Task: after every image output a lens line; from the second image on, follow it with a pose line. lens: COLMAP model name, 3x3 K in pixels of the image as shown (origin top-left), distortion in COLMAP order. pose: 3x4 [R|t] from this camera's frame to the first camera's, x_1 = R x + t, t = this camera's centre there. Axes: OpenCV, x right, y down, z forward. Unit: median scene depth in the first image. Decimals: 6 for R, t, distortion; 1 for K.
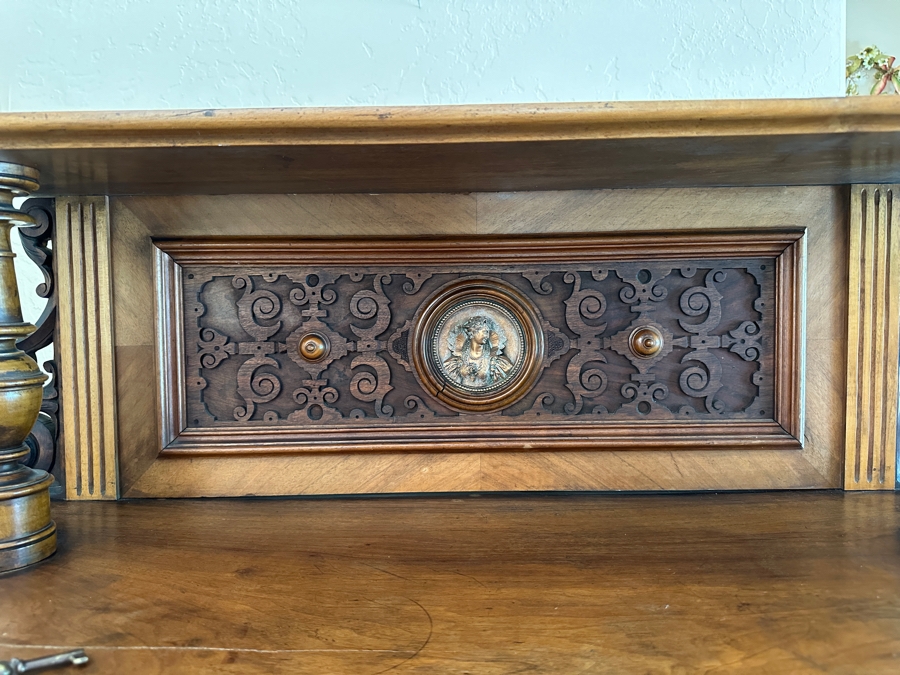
lens RADIAL K [[646.4, 0, 451.0], [0, 646.4, 333.0], [0, 0, 1]] dist [0.129161, -0.242622]
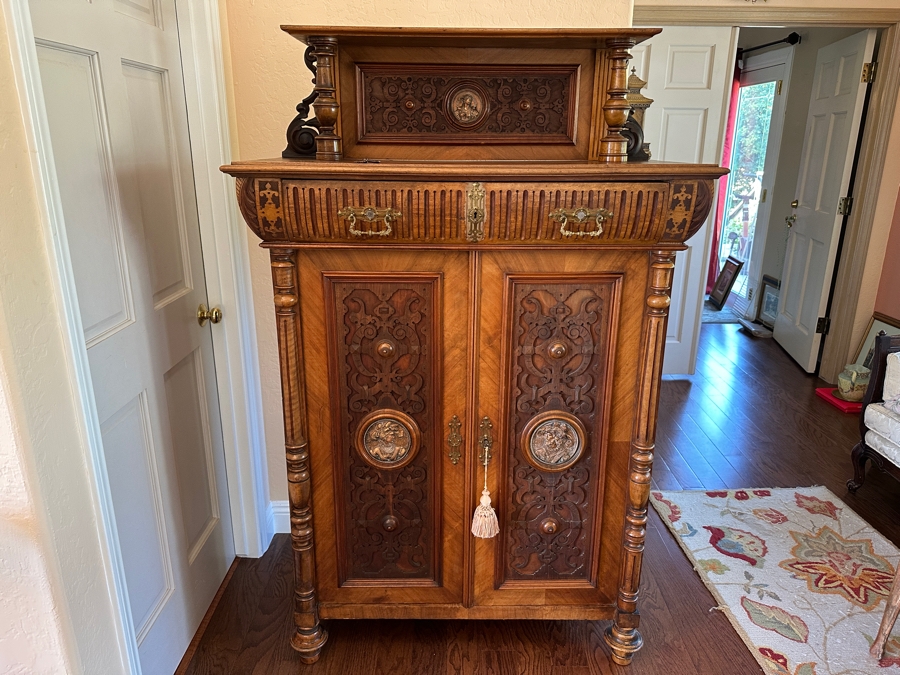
lens RADIAL K [[647.2, 0, 450.0], [0, 647.2, 337.5], [0, 0, 1]] dist [0.131416, -0.246714]
pose [[0.999461, 0.014265, 0.029566, -0.103947], [-0.020910, 0.970950, 0.238368, 0.325931], [-0.025307, -0.238858, 0.970725, -2.065391]]
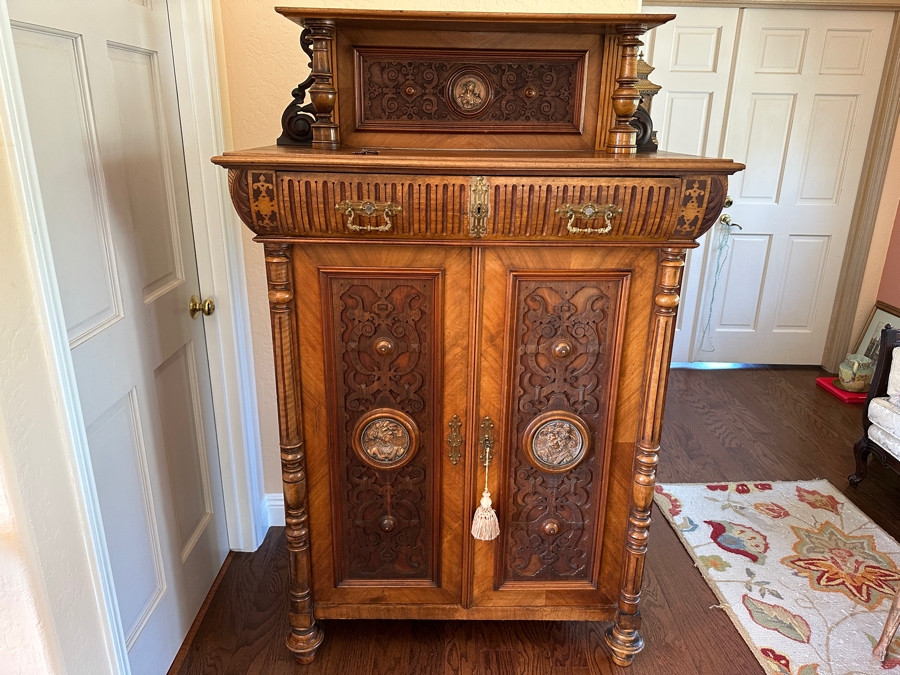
lens RADIAL K [[646.4, 0, 451.0], [0, 646.4, 333.0], [0, 0, 1]] dist [0.129161, -0.242622]
pose [[0.999108, 0.020088, 0.037156, -0.120369], [-0.029195, 0.964138, 0.263791, 0.273361], [-0.030524, -0.264640, 0.963864, -1.955785]]
